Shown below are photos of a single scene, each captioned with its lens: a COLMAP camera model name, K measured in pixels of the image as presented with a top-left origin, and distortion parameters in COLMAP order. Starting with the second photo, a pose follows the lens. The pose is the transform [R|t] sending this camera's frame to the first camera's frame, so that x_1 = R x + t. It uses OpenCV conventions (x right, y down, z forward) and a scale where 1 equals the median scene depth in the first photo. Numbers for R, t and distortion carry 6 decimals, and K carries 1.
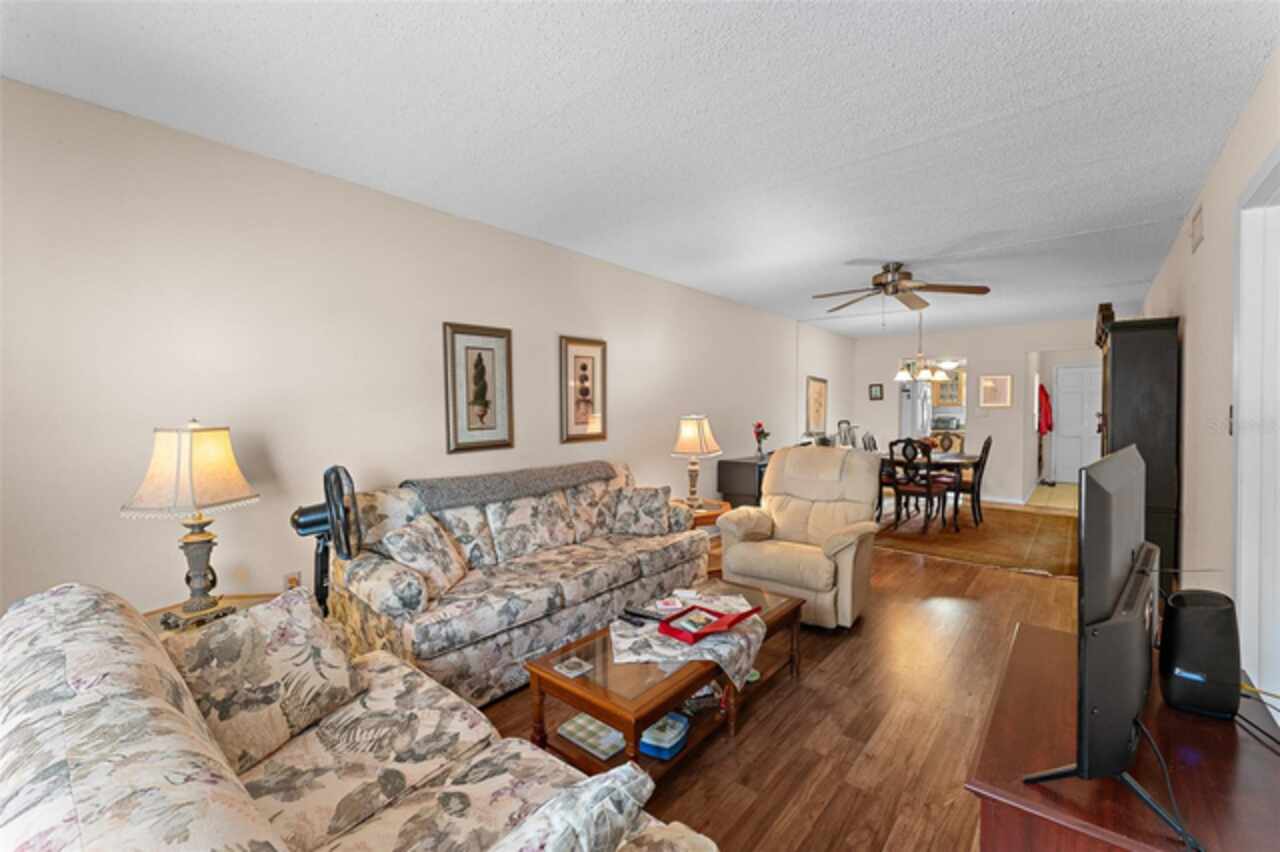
lens RADIAL K [[522.9, 0, 636.8], [0, 522.9, 419.9], [0, 0, 1]] dist [-0.003556, -0.000185]
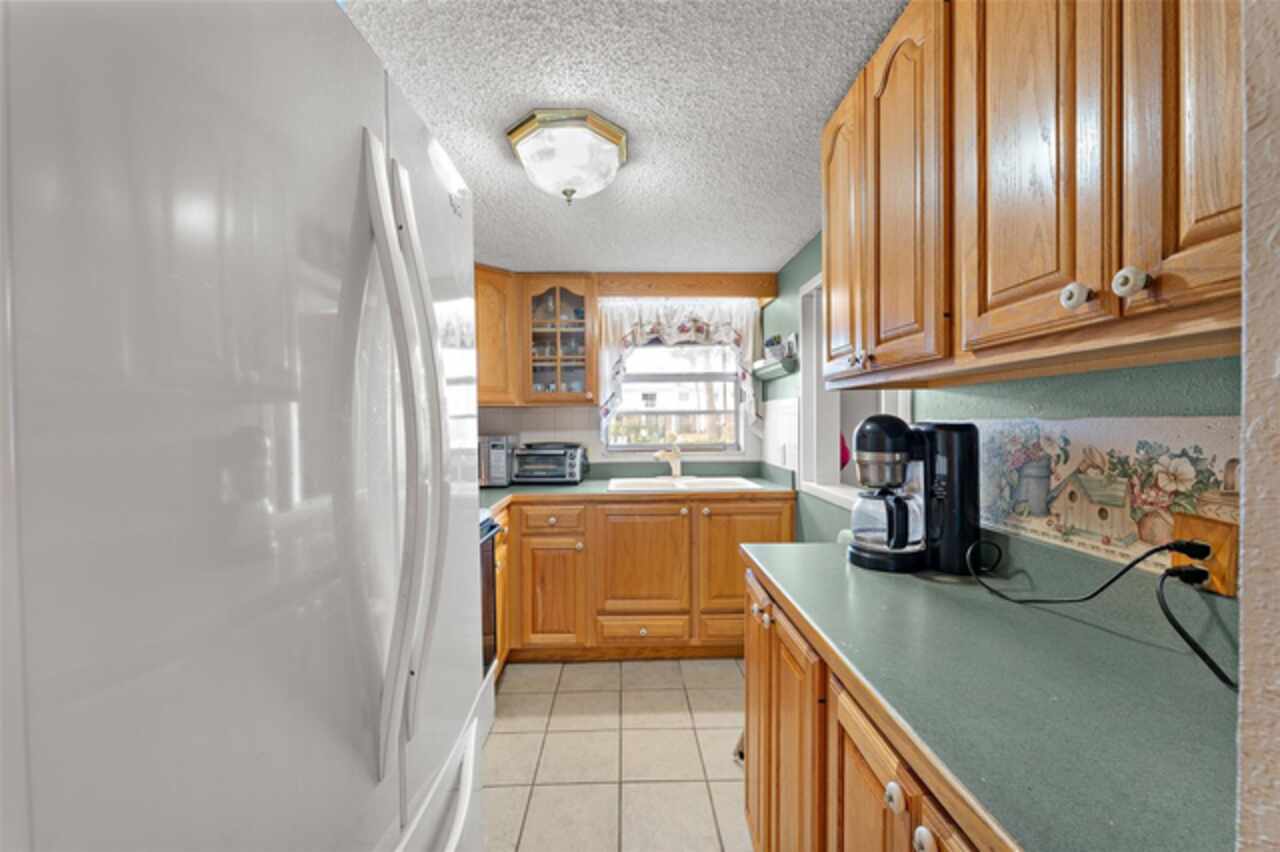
lens RADIAL K [[507.3, 0, 640.0], [0, 507.3, 426.0], [0, 0, 1]] dist [-0.001182, -0.000087]
pose [[0.736710, -0.002878, 0.676203, 2.128394], [0.013243, 0.999861, -0.010172, -0.049436], [-0.676079, 0.016449, 0.736645, 3.695477]]
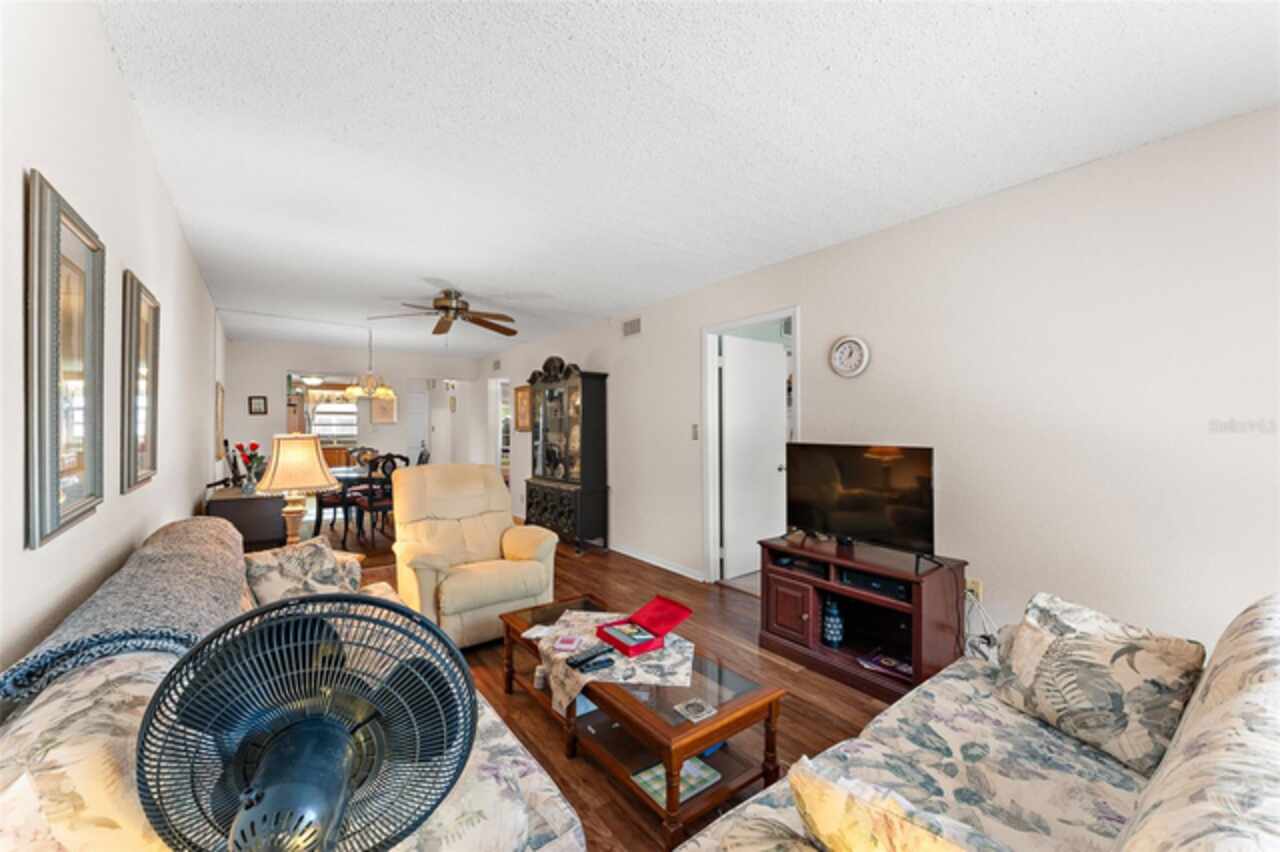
lens RADIAL K [[507.3, 0, 640.0], [0, 507.3, 426.0], [0, 0, 1]] dist [-0.001182, -0.000087]
pose [[0.224579, 0.003004, 0.974451, -0.875832], [0.016205, 0.999845, -0.006817, -0.012177], [-0.974321, 0.017321, 0.224495, 0.776208]]
